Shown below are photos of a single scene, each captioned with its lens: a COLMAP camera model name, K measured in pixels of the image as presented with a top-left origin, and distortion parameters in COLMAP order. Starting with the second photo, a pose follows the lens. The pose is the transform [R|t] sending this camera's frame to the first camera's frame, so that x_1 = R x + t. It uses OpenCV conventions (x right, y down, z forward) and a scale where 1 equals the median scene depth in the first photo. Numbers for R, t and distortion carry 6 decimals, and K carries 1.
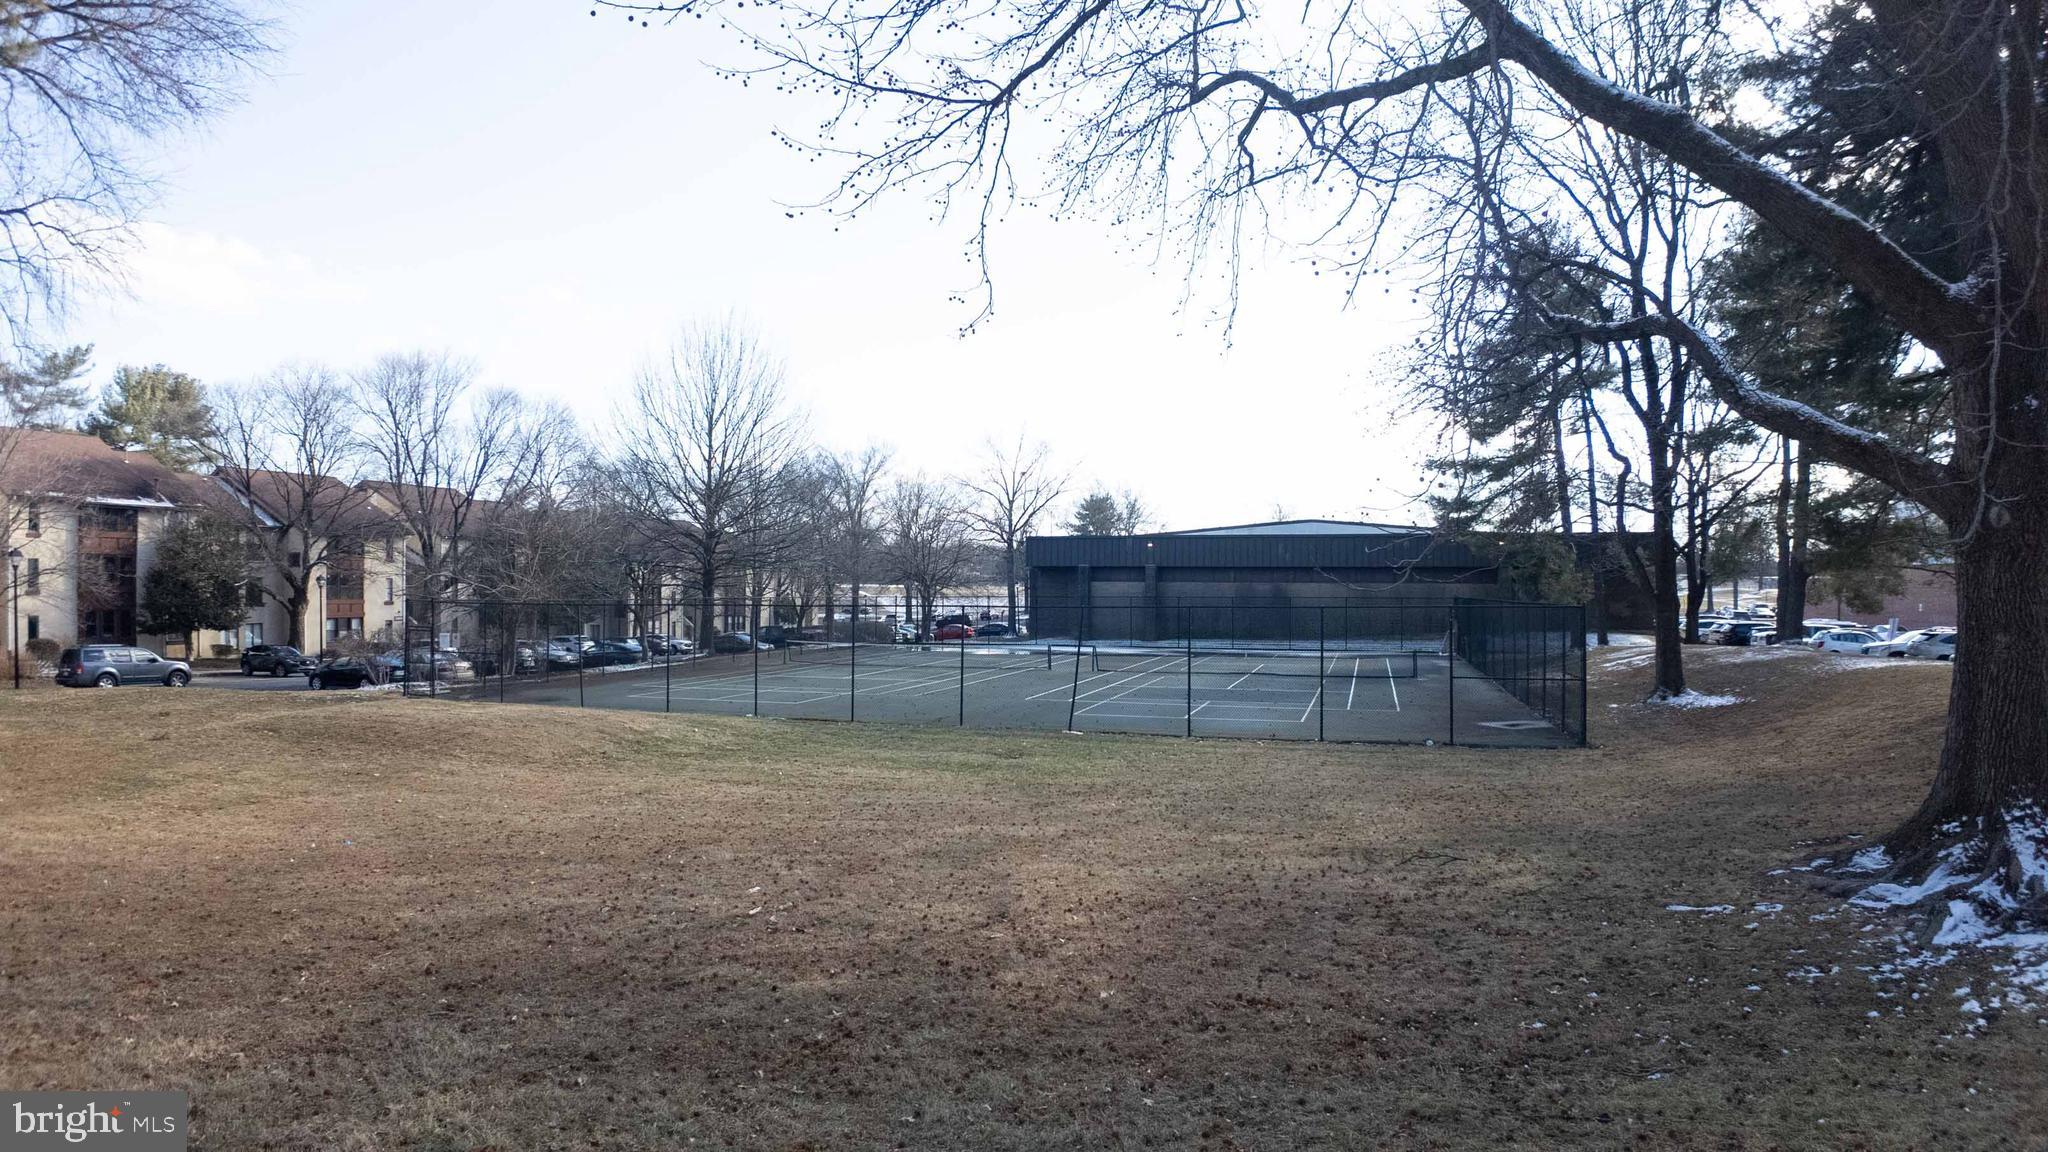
lens RADIAL K [[1101.0, 0, 1024.0], [0, 1101.0, 576.0], [0, 0, 1]] dist [-0.114628, 0.001755]
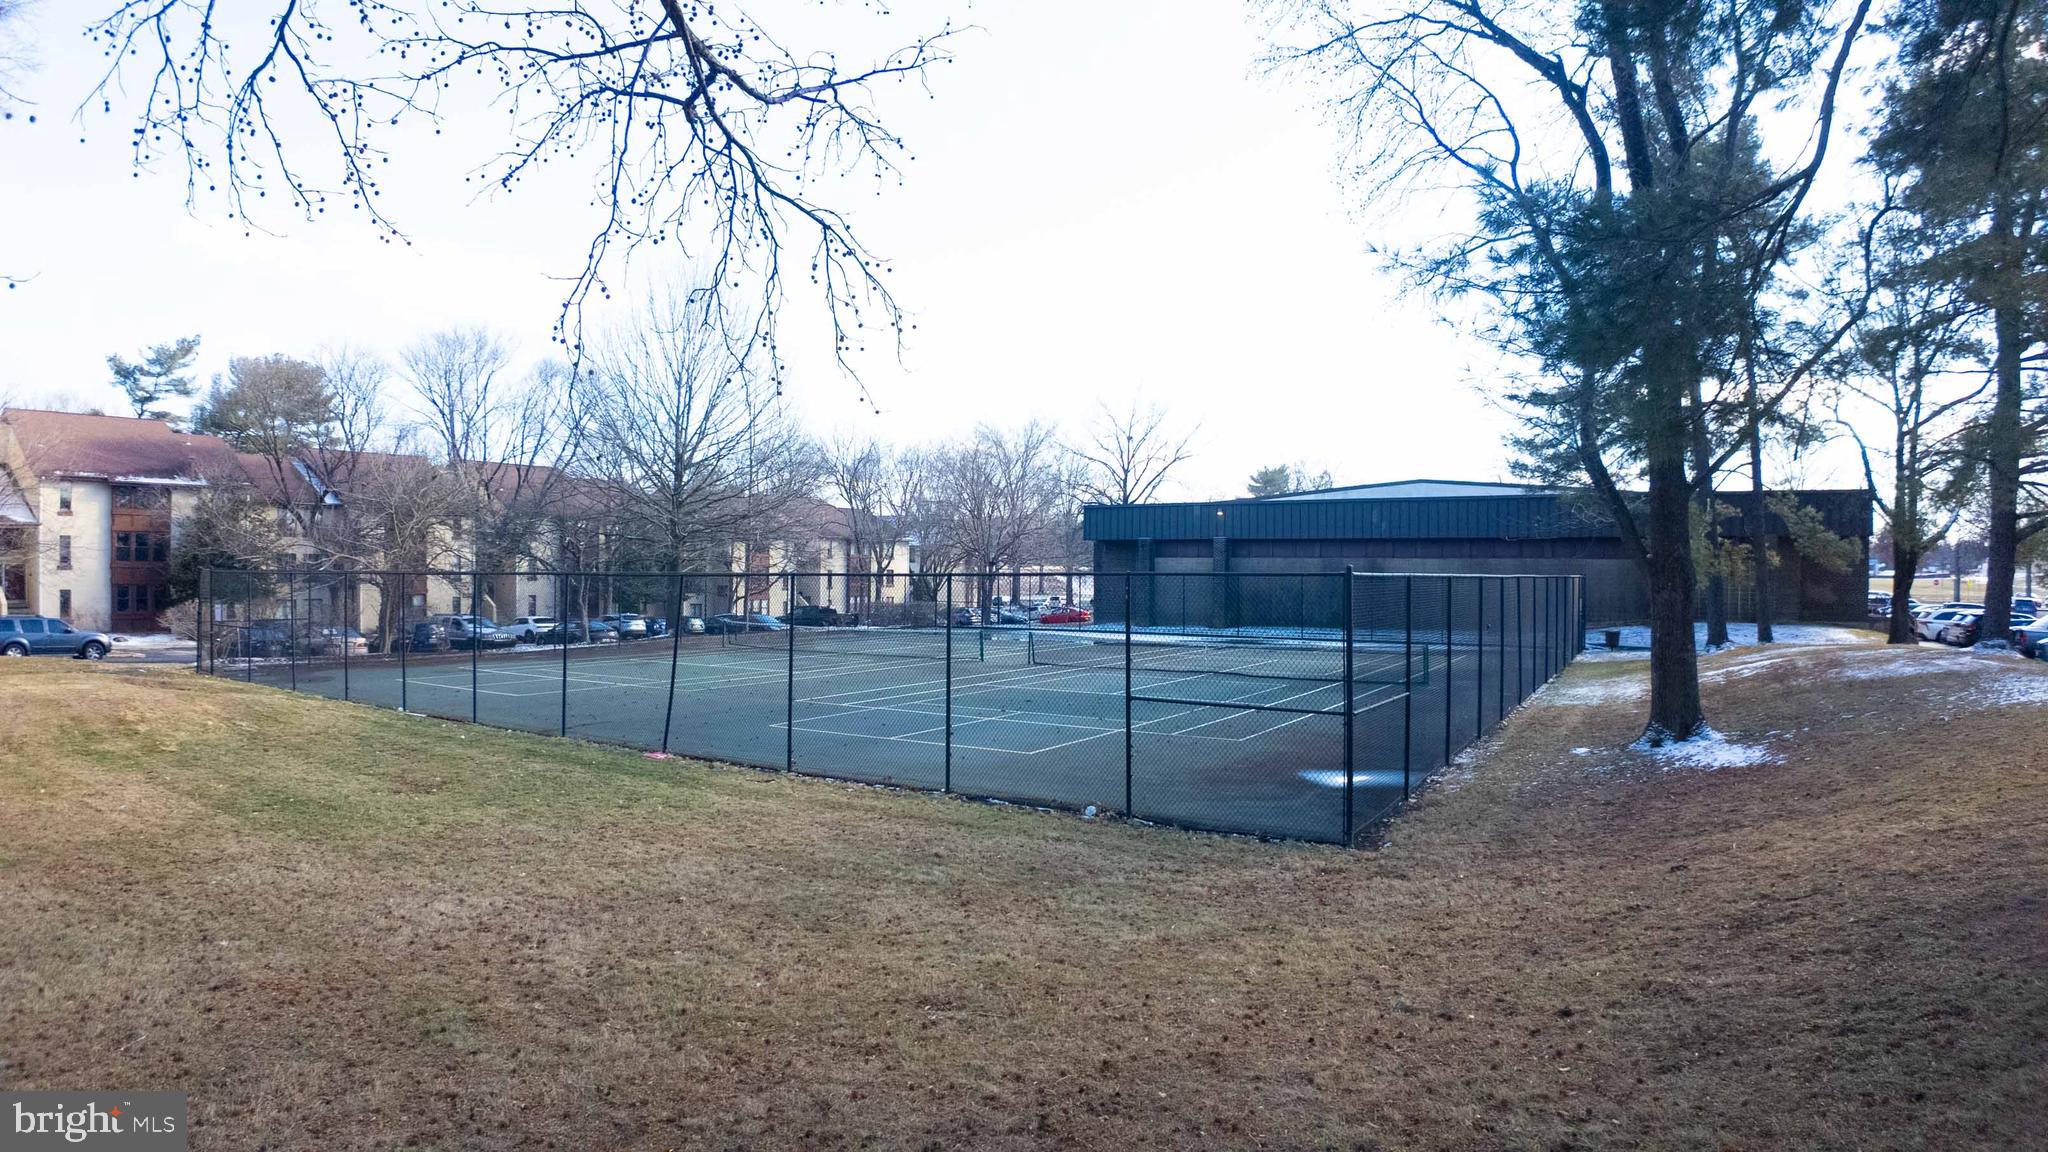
lens RADIAL K [[1101.0, 0, 1024.0], [0, 1101.0, 576.0], [0, 0, 1]] dist [-0.114628, 0.001755]
pose [[0.969567, 0.002672, -0.244812, 0.180099], [0.000585, 0.999912, 0.013230, 0.008874], [0.244826, -0.012970, 0.969480, 0.165172]]
